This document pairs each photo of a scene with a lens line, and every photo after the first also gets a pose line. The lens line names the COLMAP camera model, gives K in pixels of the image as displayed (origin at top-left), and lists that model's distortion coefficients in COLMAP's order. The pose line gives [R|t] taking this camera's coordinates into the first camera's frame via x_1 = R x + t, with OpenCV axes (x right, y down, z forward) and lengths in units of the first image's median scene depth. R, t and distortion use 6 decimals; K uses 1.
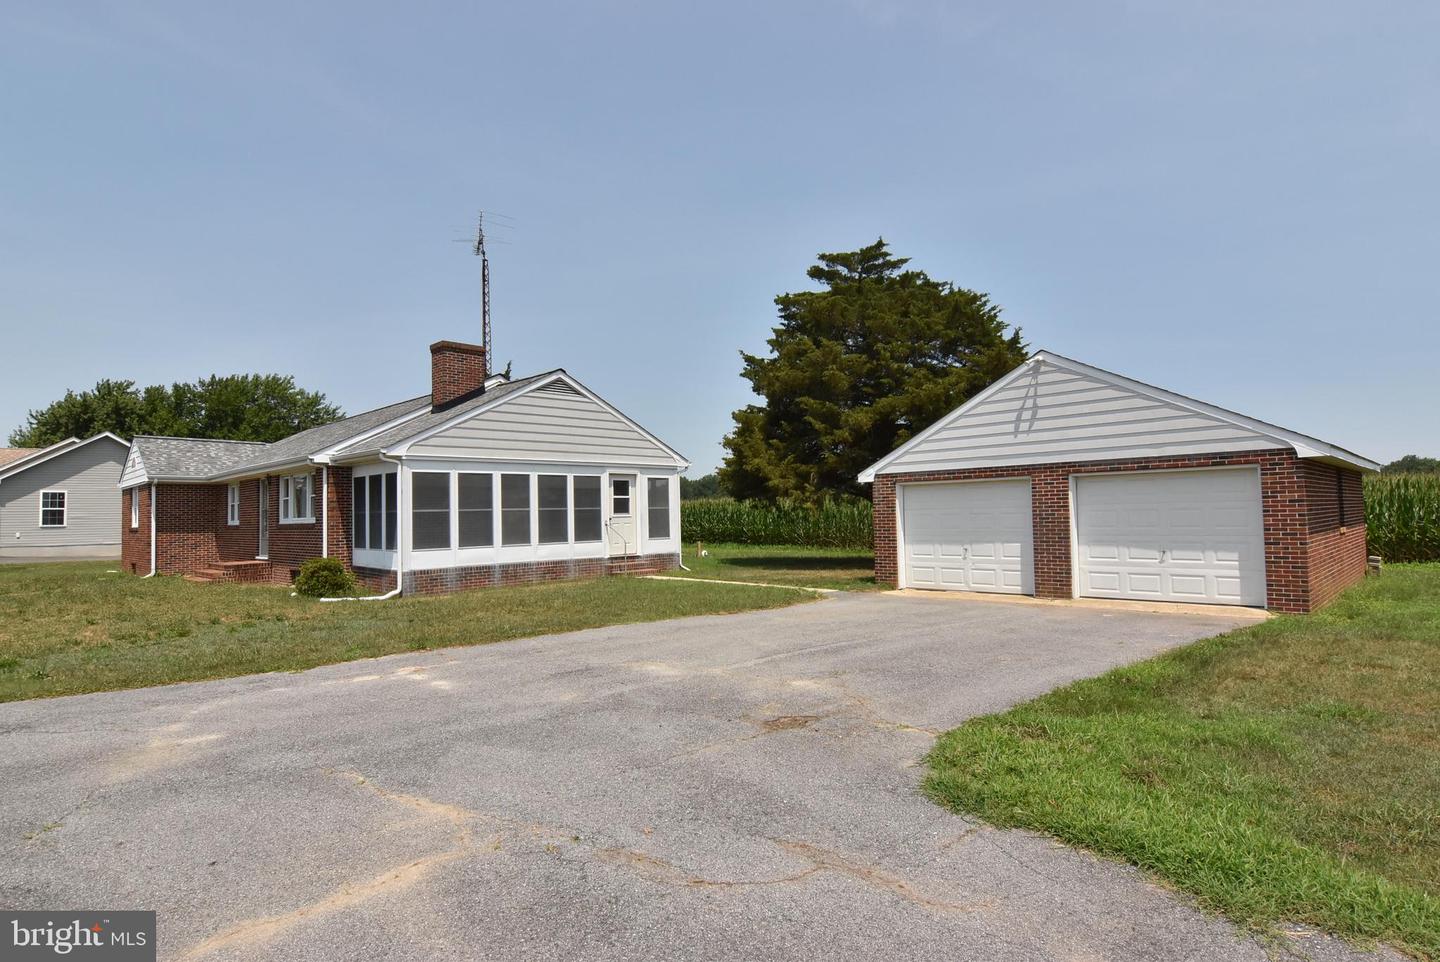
lens RADIAL K [[765.4, 0, 727.2], [0, 765.4, 483.0], [0, 0, 1]] dist [-0.007537, -0.010739]
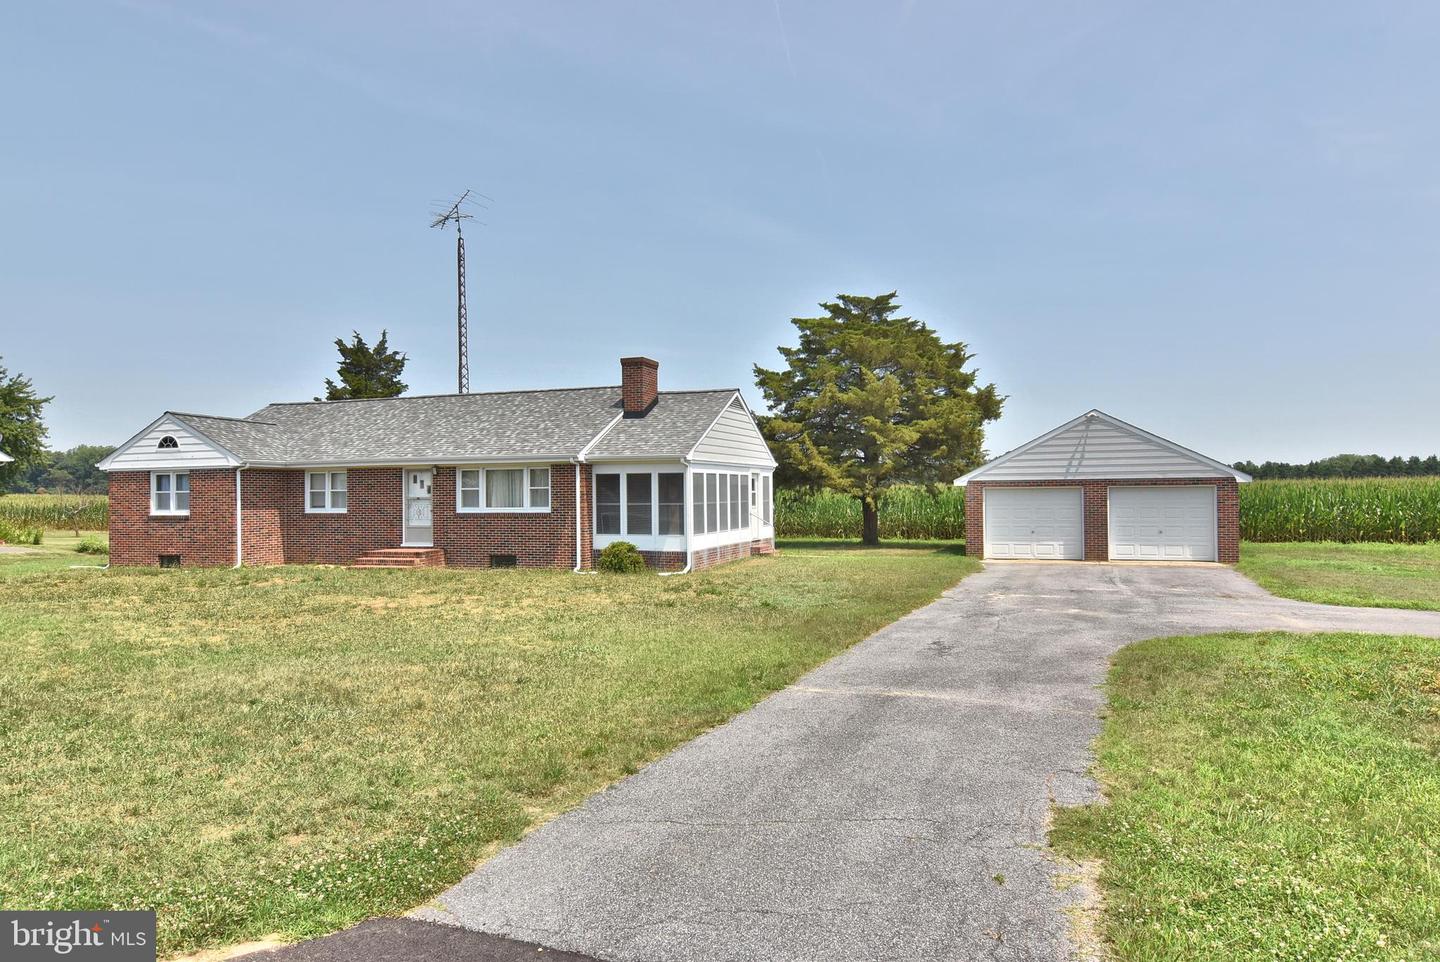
lens RADIAL K [[892.7, 0, 724.6], [0, 892.7, 481.5], [0, 0, 1]] dist [-0.007307, -0.000079]
pose [[0.904545, 0.018092, 0.425993, -0.860490], [-0.028232, 0.999448, 0.017501, -0.024445], [-0.425441, -0.027857, 0.904557, -0.302926]]
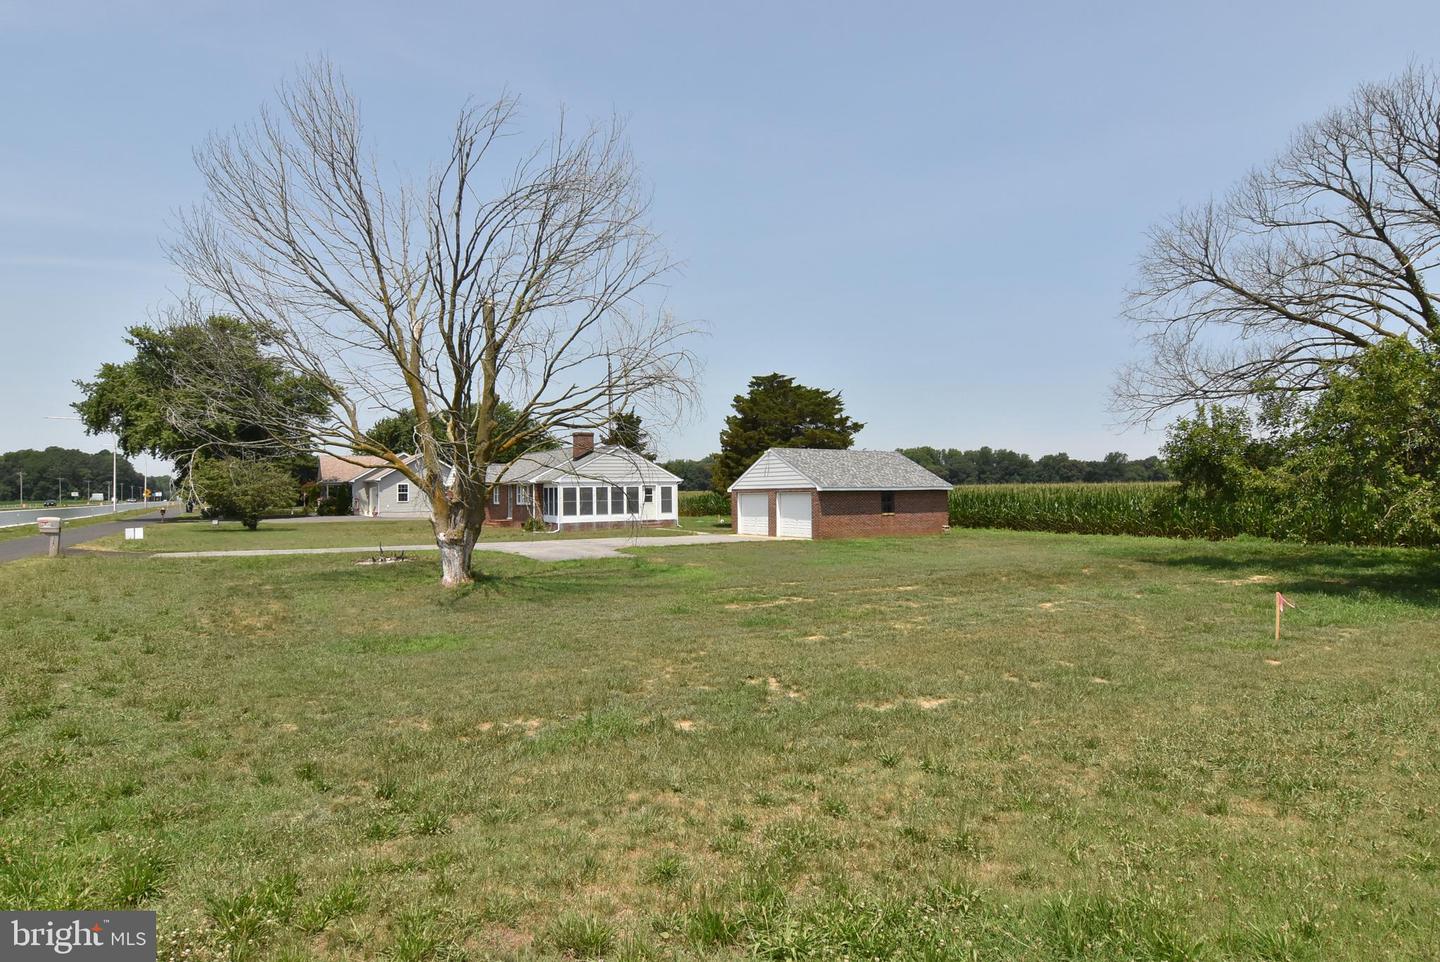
lens RADIAL K [[765.4, 0, 723.4], [0, 765.4, 485.7], [0, 0, 1]] dist [-0.007537, -0.010739]
pose [[0.971780, 0.007334, -0.235776, 0.700388], [0.001673, 0.999277, 0.037978, -0.108993], [0.235884, -0.037301, 0.971065, -1.349840]]
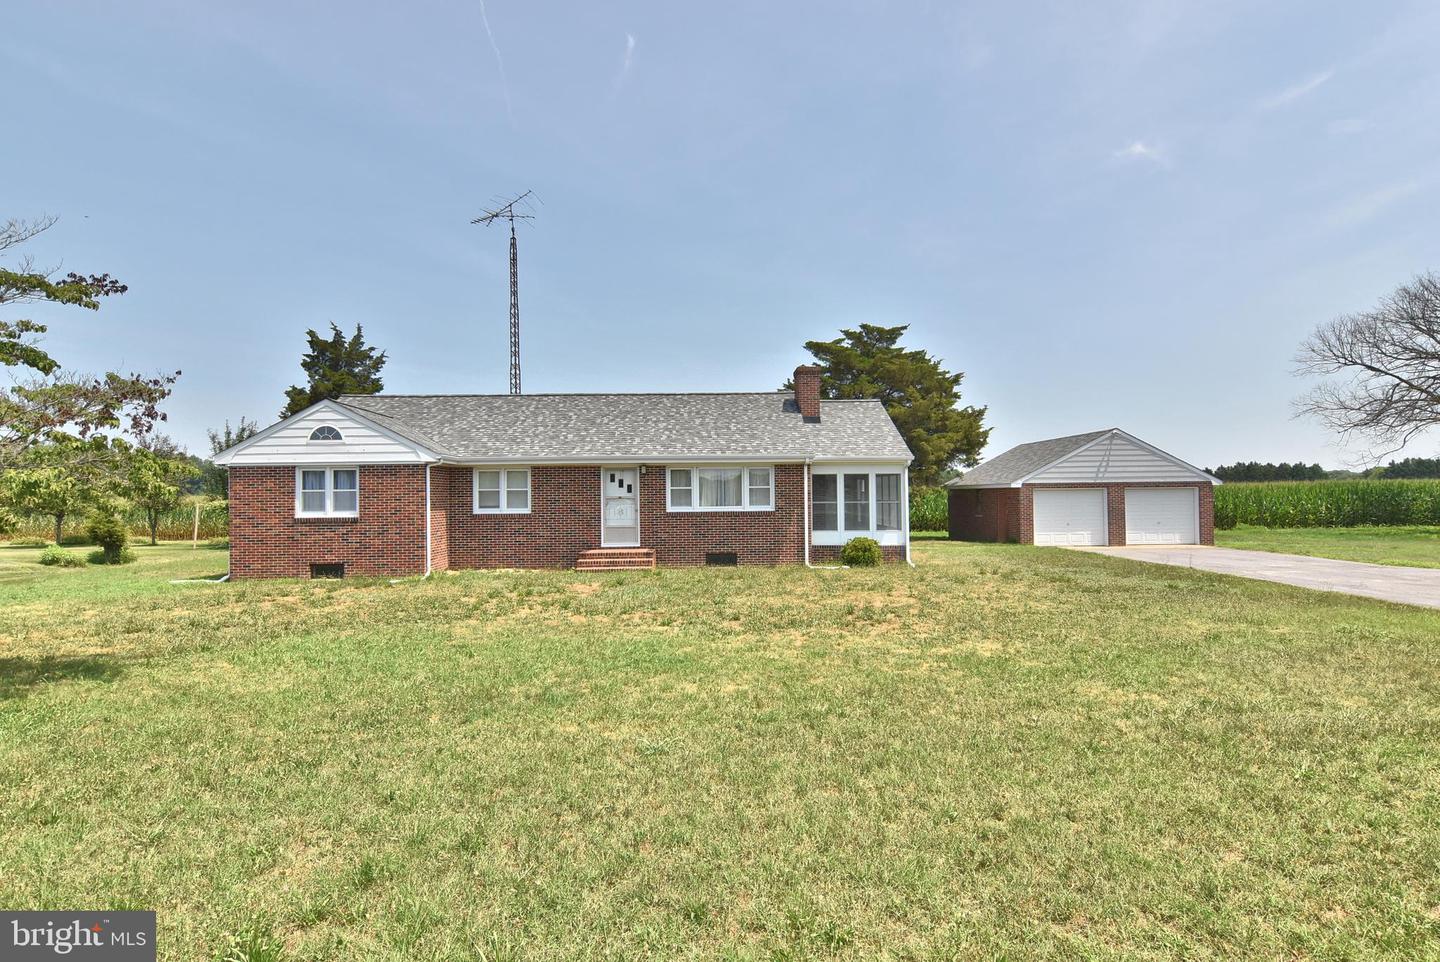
lens RADIAL K [[765.4, 0, 721.6], [0, 765.4, 484.4], [0, 0, 1]] dist [-0.007537, -0.010739]
pose [[0.703360, 0.023757, 0.710436, -1.420607], [-0.035996, 0.999349, 0.002219, 0.011243], [-0.709921, -0.027133, 0.703758, 0.225163]]
